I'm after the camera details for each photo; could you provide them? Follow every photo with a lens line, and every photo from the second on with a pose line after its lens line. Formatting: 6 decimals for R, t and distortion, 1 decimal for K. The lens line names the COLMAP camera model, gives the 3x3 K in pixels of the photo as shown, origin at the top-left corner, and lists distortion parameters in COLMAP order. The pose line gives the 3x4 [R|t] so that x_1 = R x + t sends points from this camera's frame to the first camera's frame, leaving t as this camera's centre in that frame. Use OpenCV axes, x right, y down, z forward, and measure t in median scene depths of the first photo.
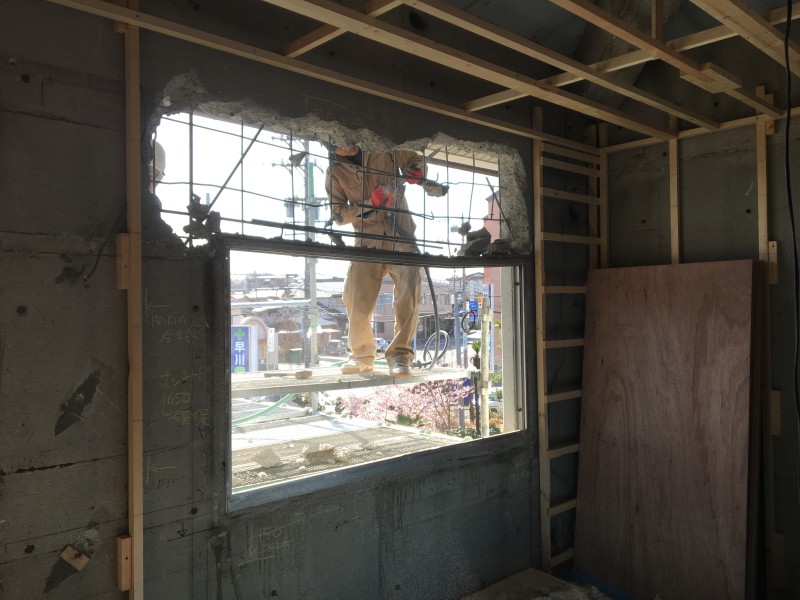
lens RADIAL K [[663.3, 0, 391.9], [0, 663.3, 301.2], [0, 0, 1]] dist [0.076236, -0.105150]
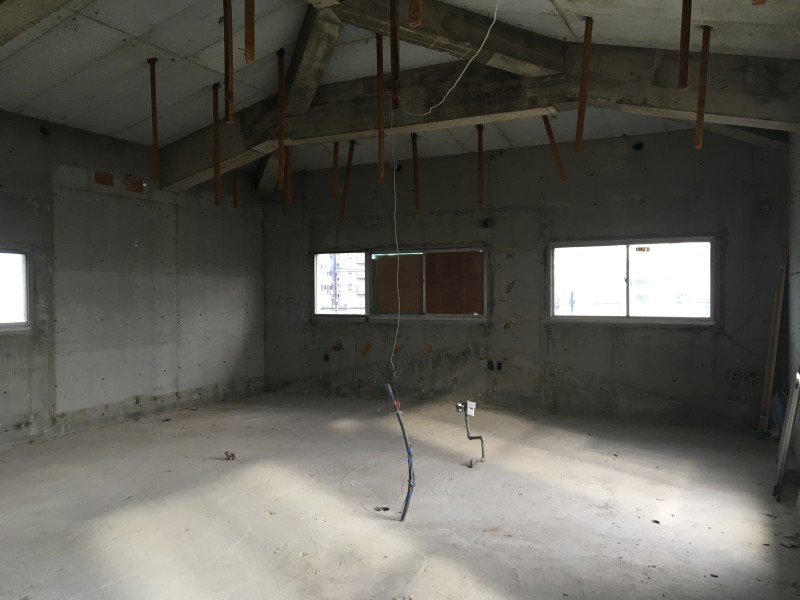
lens RADIAL K [[663.3, 0, 391.9], [0, 663.3, 301.2], [0, 0, 1]] dist [0.076236, -0.105150]
pose [[0.343213, 0.021906, -0.939002, 2.185423], [0.012902, 0.999524, 0.028034, 0.081011], [0.939169, -0.021737, 0.342766, -0.768661]]
